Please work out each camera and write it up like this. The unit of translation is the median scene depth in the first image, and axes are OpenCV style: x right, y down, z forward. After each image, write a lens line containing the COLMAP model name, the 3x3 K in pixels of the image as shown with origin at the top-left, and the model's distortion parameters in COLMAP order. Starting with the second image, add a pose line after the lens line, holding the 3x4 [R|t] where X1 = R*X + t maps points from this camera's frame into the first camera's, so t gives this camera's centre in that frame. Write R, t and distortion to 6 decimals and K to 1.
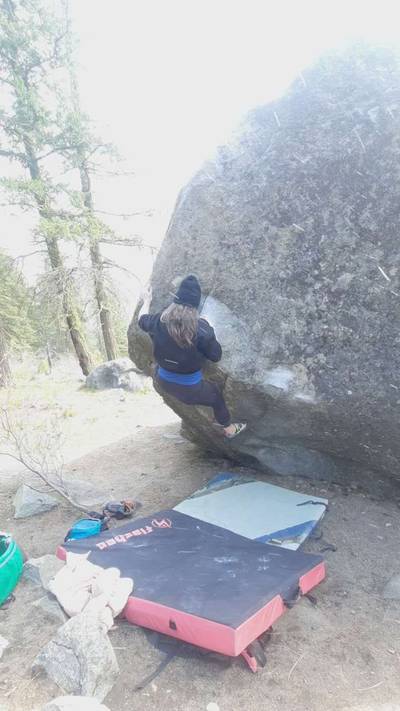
lens RADIAL K [[339.0, 0, 199.0], [0, 339.0, 361.6], [0, 0, 1]] dist [-0.011823, 0.000122]
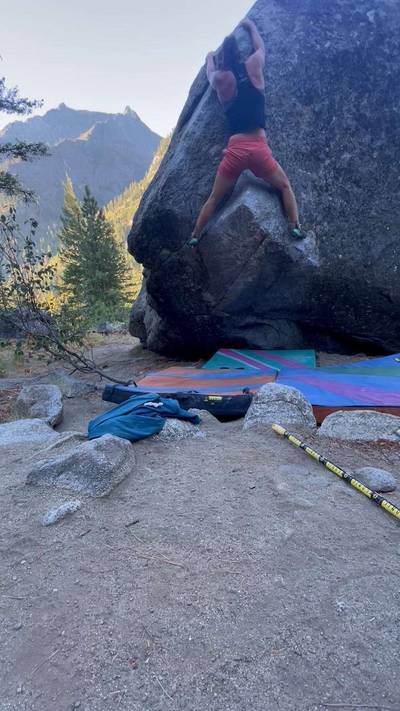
lens RADIAL K [[328.5, 0, 202.1], [0, 328.5, 353.3], [0, 0, 1]] dist [-0.005048, 0.003294]
pose [[0.921888, -0.108440, 0.371973, -0.589025], [0.077581, 0.992257, 0.096994, 0.316046], [-0.379610, -0.060559, 0.923162, 0.014909]]
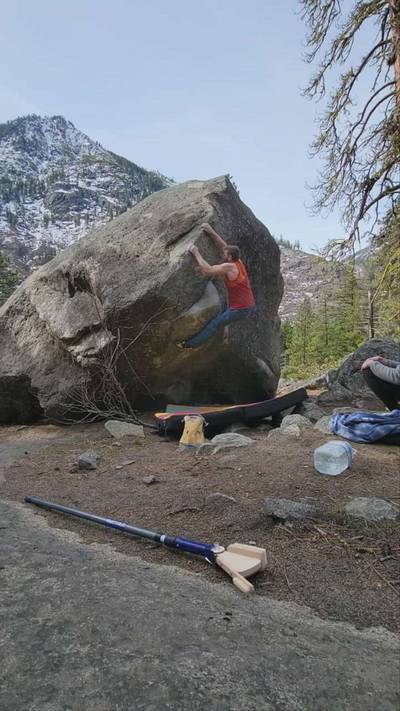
lens RADIAL K [[339.0, 0, 189.2], [0, 339.0, 350.2], [0, 0, 1]] dist [-0.011823, 0.000122]
pose [[0.418500, 0.025026, 0.907872, -1.691742], [0.086249, 0.994008, -0.067158, 0.294034], [-0.904112, 0.106408, 0.413834, 0.402208]]
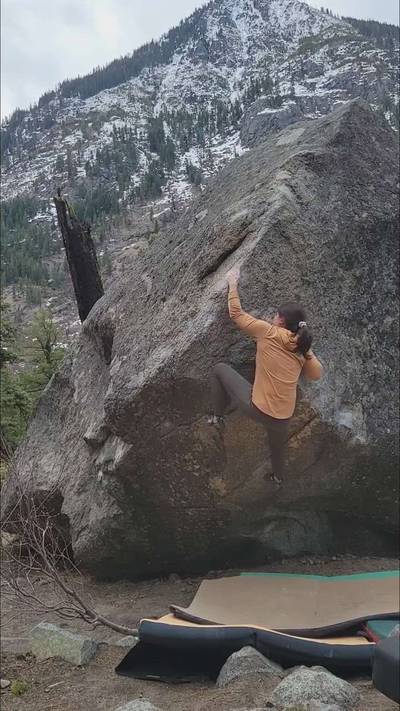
lens RADIAL K [[629.4, 0, 211.4], [0, 629.4, 347.3], [0, 0, 1]] dist [0.038364, 0.016744]
pose [[0.786665, 0.026654, 0.616805, -1.225454], [0.095024, 0.981936, -0.163624, 0.112044], [-0.610024, 0.187328, 0.769921, -0.197414]]
